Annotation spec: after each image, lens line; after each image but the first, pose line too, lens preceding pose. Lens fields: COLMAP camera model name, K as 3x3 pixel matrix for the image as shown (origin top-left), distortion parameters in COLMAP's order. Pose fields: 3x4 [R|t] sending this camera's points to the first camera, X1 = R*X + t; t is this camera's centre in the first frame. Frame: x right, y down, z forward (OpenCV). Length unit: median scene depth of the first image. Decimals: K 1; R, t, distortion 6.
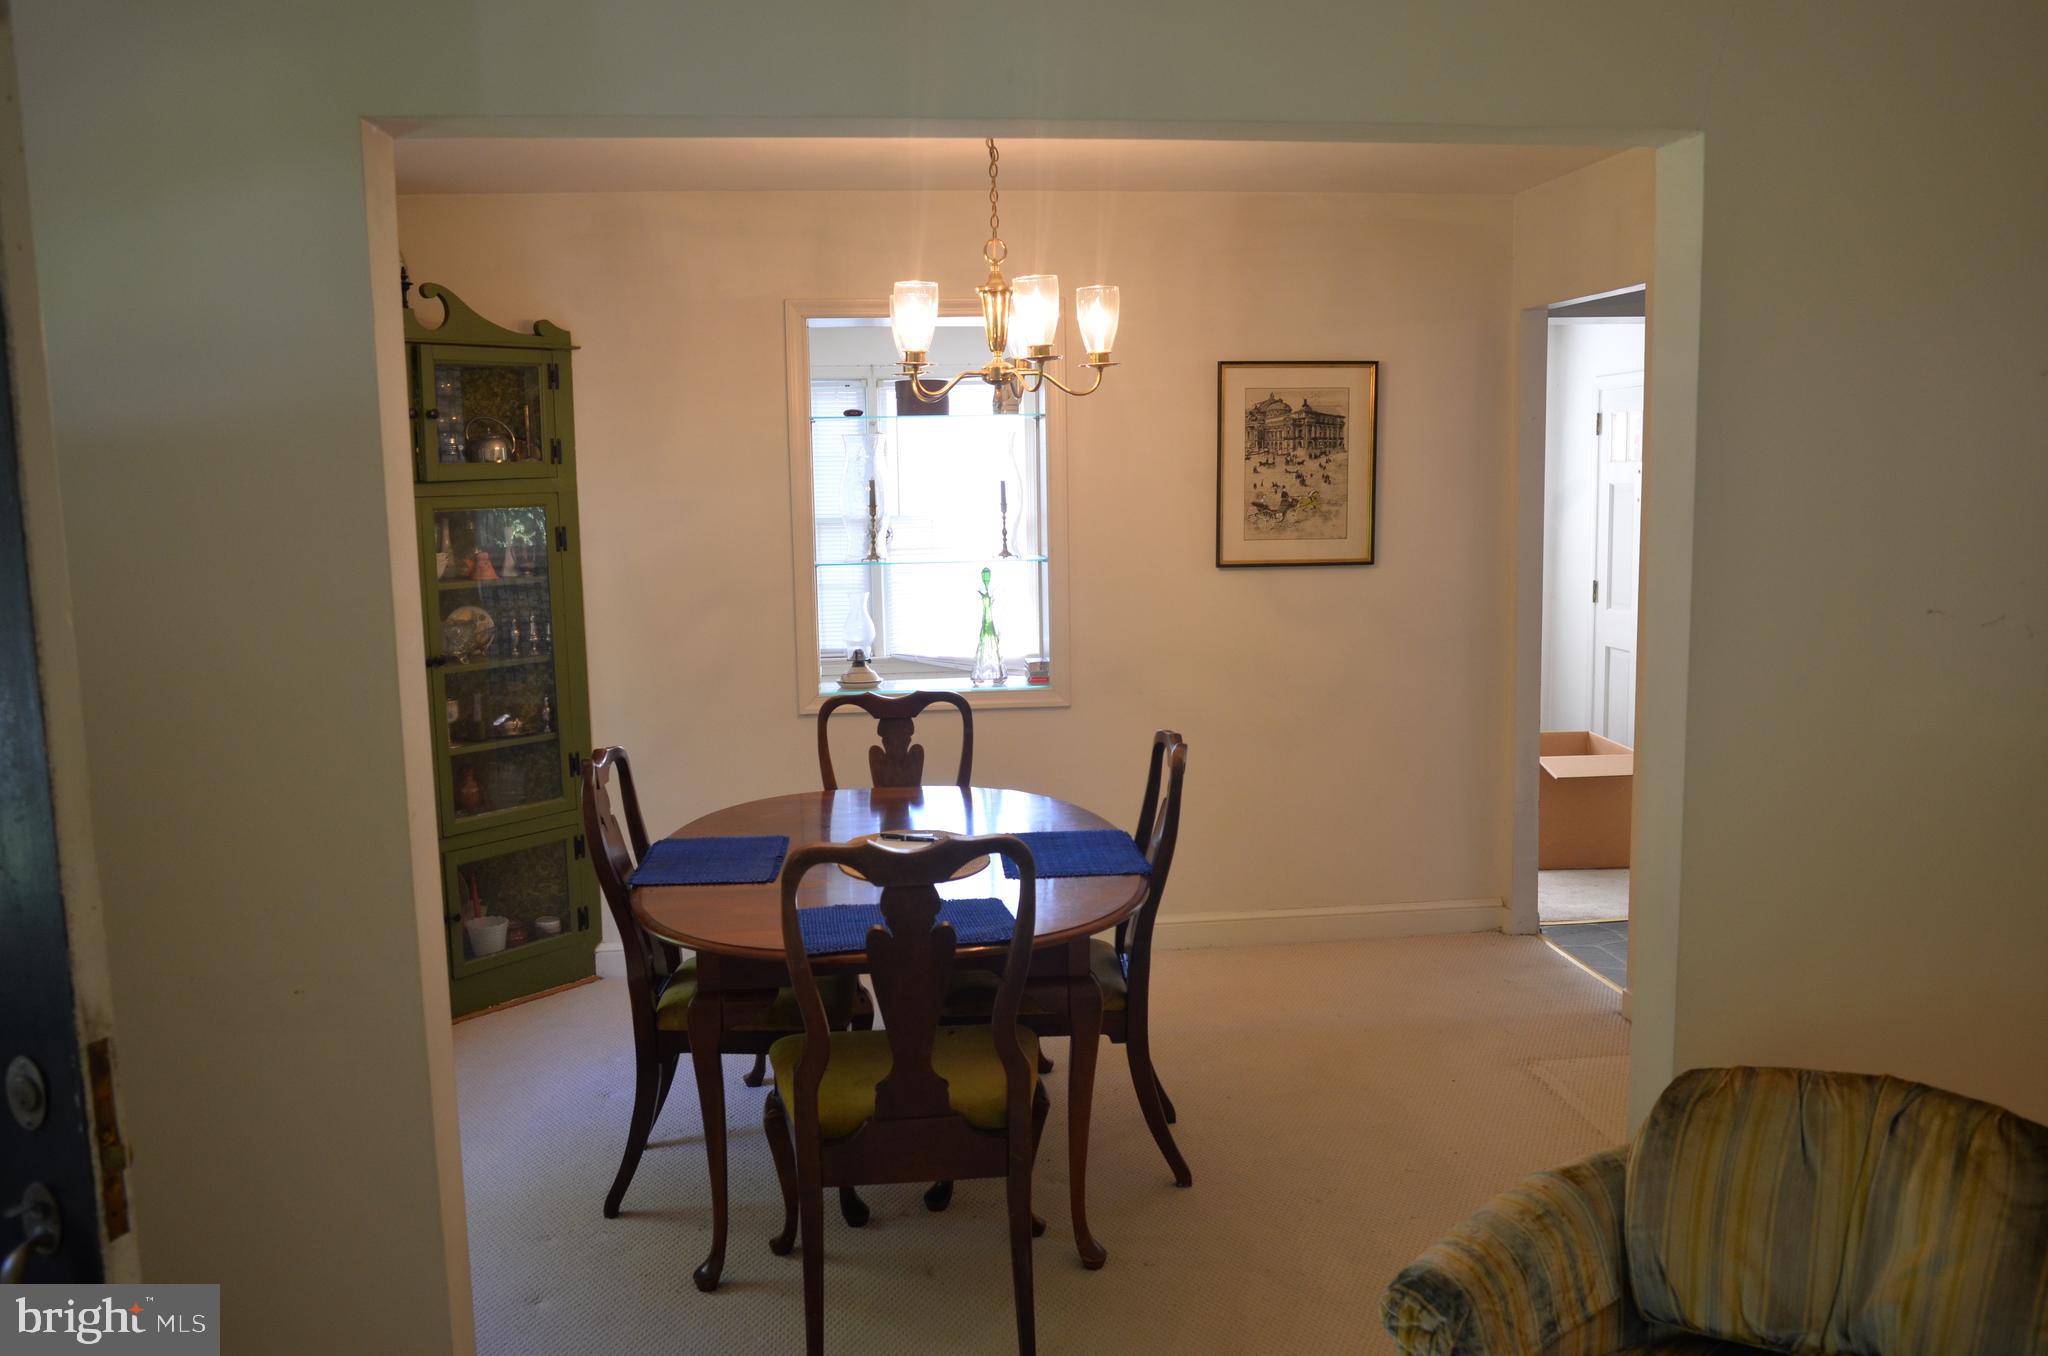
lens RADIAL K [[1628.8, 0, 1024.0], [0, 1628.8, 678.0], [0, 0, 1]] dist [-0.062358, 0.066465]
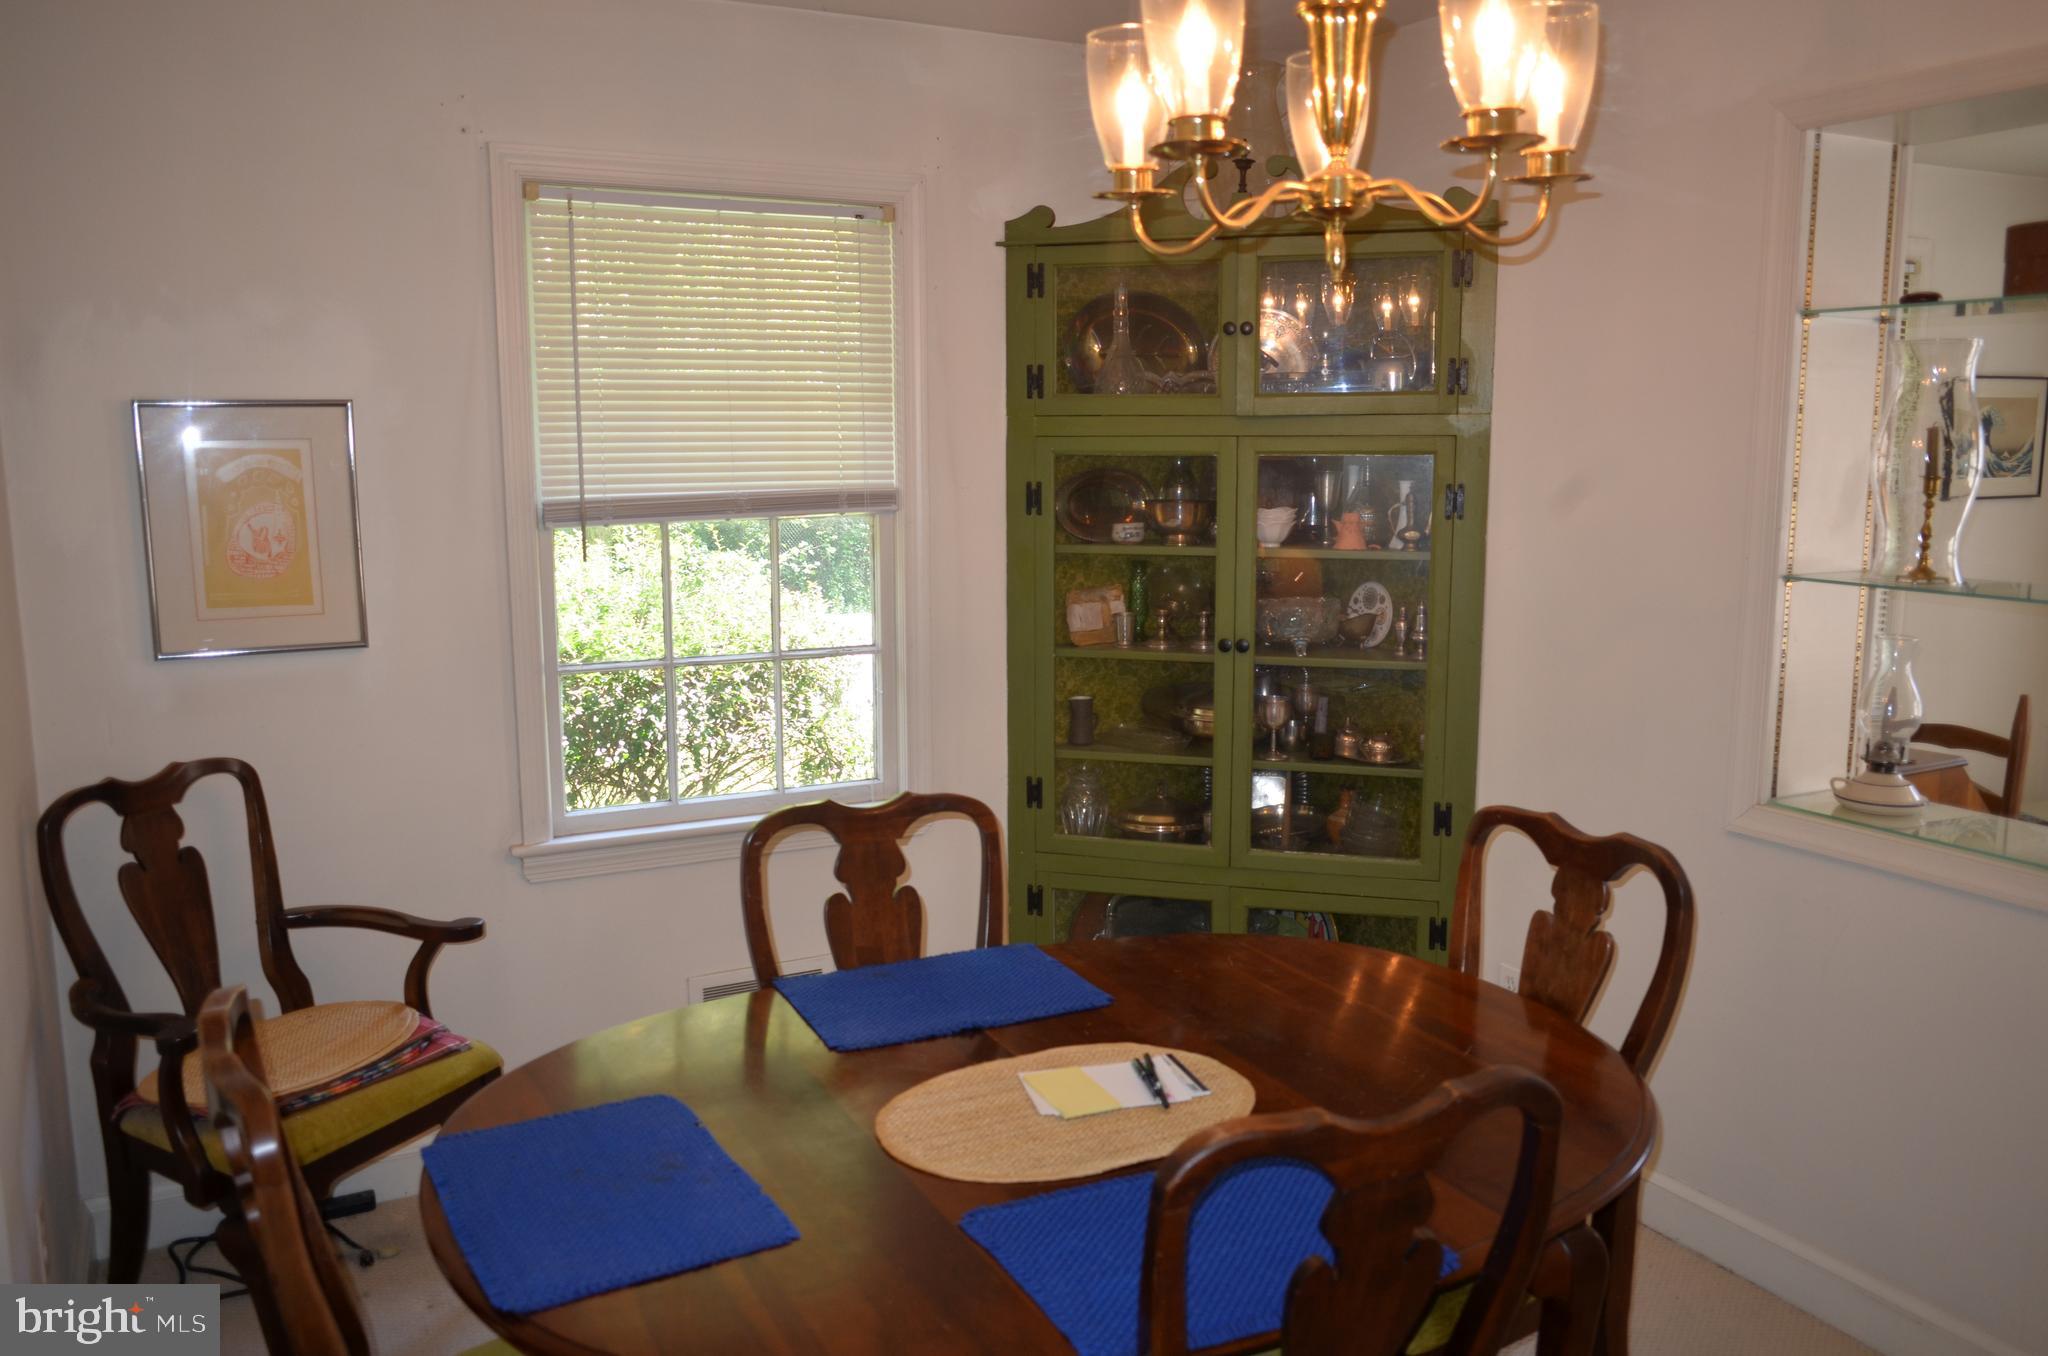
lens RADIAL K [[1628.8, 0, 1024.0], [0, 1628.8, 678.0], [0, 0, 1]] dist [-0.062358, 0.066465]
pose [[0.347693, 0.160766, -0.923723, 0.319988], [-0.117565, 0.984890, 0.127159, -0.080696], [0.930209, 0.064385, 0.361340, 0.598214]]
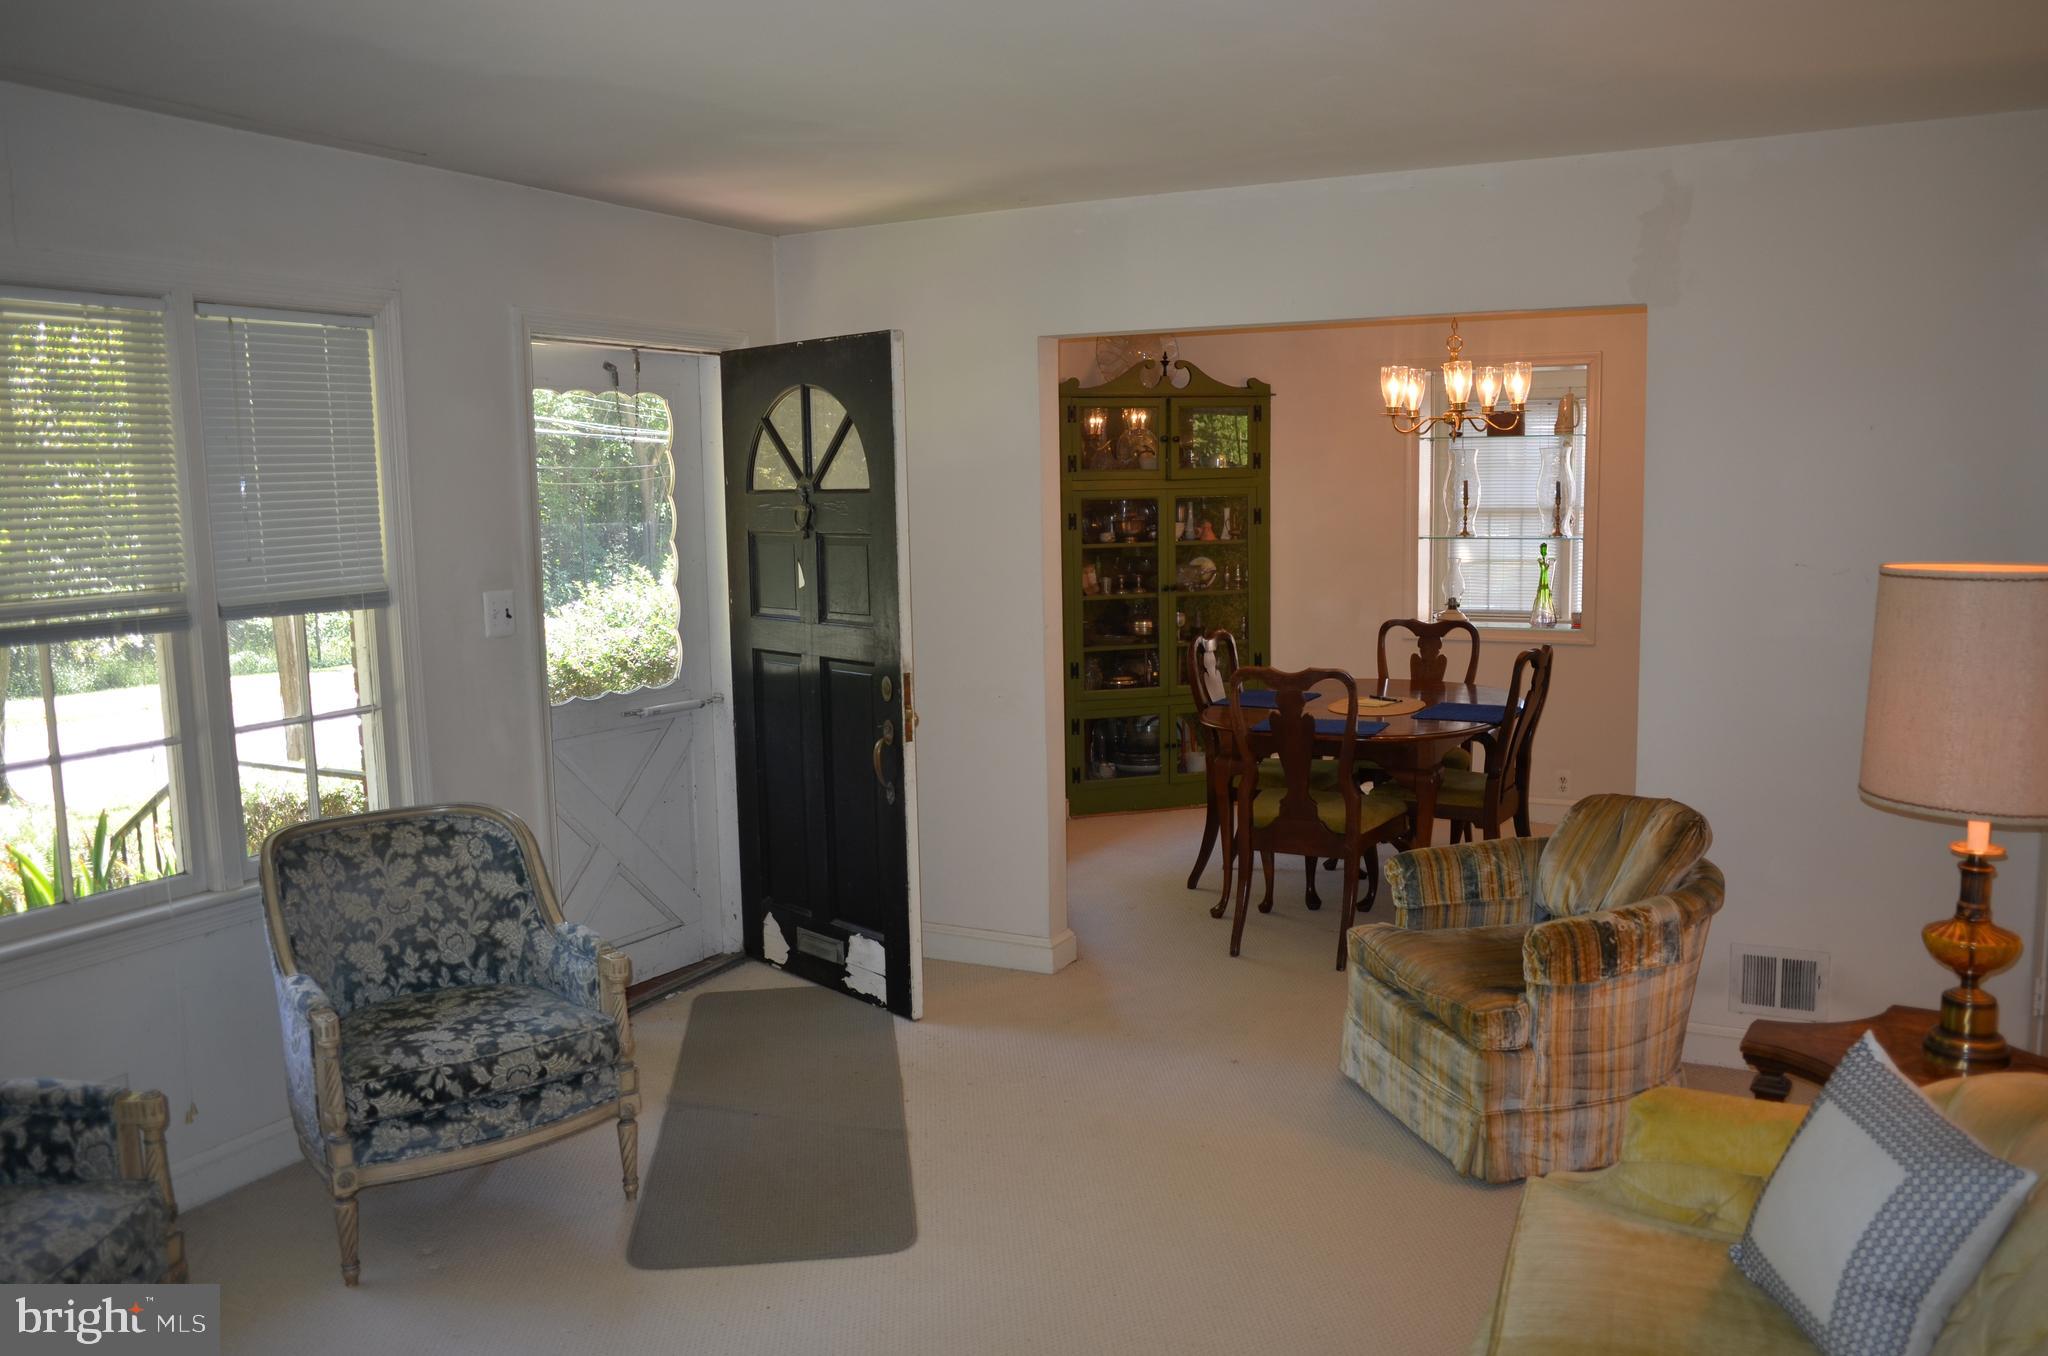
lens RADIAL K [[1628.8, 0, 1024.0], [0, 1628.8, 678.0], [0, 0, 1]] dist [-0.062358, 0.066465]
pose [[0.837295, 0.071863, -0.542008, 0.407026], [-0.066678, 0.997346, 0.029229, 0.041535], [0.542670, 0.011666, 0.839865, -0.466660]]
